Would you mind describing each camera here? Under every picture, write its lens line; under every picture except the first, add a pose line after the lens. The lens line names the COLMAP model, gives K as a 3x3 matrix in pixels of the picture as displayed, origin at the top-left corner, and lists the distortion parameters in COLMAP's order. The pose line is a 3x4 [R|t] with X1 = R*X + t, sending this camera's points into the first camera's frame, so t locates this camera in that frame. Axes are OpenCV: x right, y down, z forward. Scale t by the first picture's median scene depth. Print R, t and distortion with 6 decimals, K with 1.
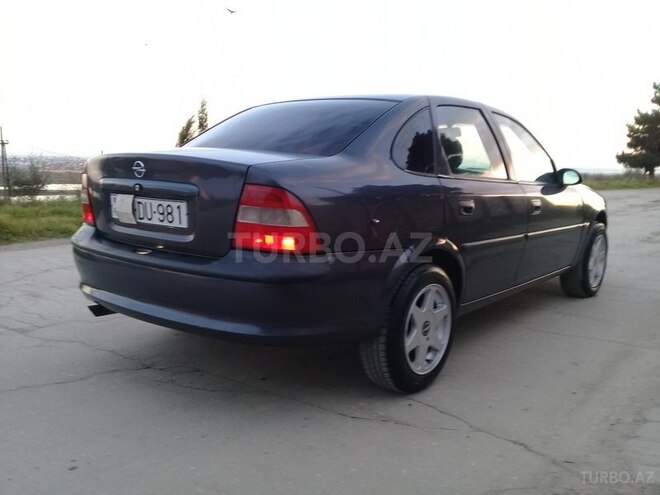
lens RADIAL K [[622.6, 0, 325.5], [0, 622.6, 249.7], [0, 0, 1]] dist [0.019474, 0.000000]
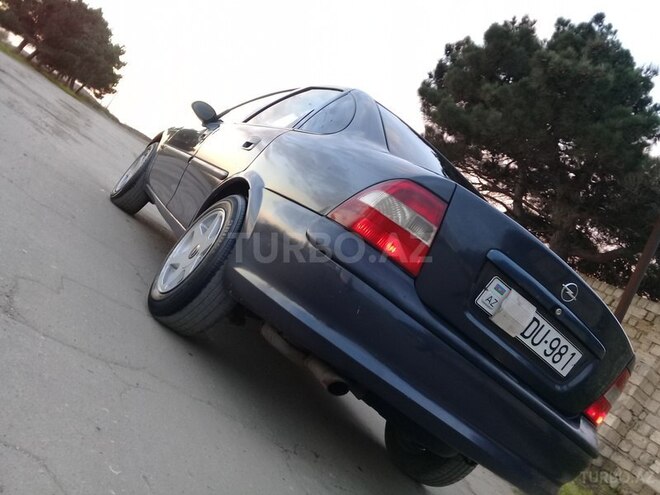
lens RADIAL K [[622.6, 0, 326.2], [0, 622.6, 247.3], [0, 0, 1]] dist [0.019474, 0.000000]
pose [[0.341798, 0.265836, 0.901391, -1.160400], [-0.476188, 0.875899, -0.077752, 0.033824], [-0.810197, -0.402656, 0.425969, 0.937976]]
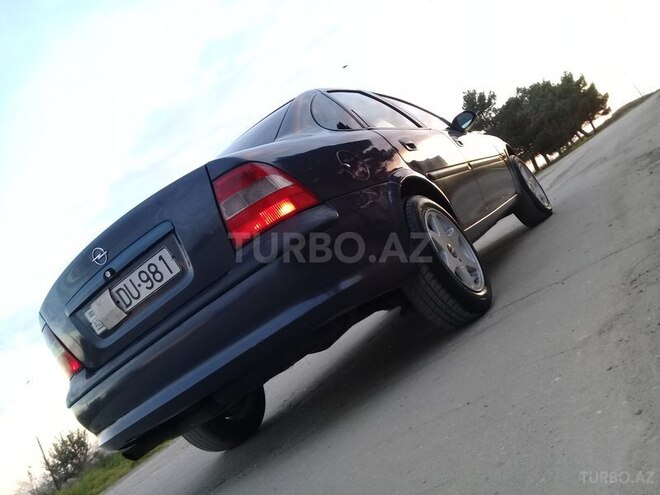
lens RADIAL K [[622.6, 0, 332.1], [0, 622.6, 246.2], [0, 0, 1]] dist [0.019474, 0.000000]
pose [[0.820067, -0.534429, 0.204634, -0.201000], [0.569893, 0.795206, -0.207049, 0.239704], [-0.052074, 0.286413, 0.956690, 0.113200]]
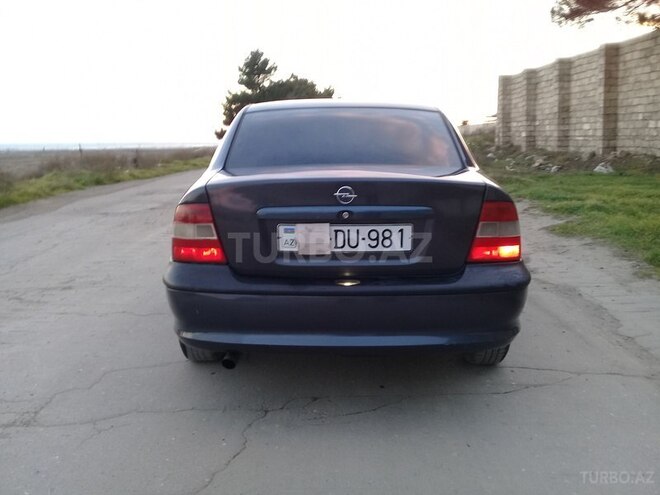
lens RADIAL K [[622.6, 0, 333.2], [0, 622.6, 242.9], [0, 0, 1]] dist [0.019474, 0.000000]
pose [[0.779410, -0.132820, 0.612274, -0.892233], [0.115619, 0.990978, 0.067792, -0.123576], [-0.615754, 0.017953, 0.787734, 0.285776]]
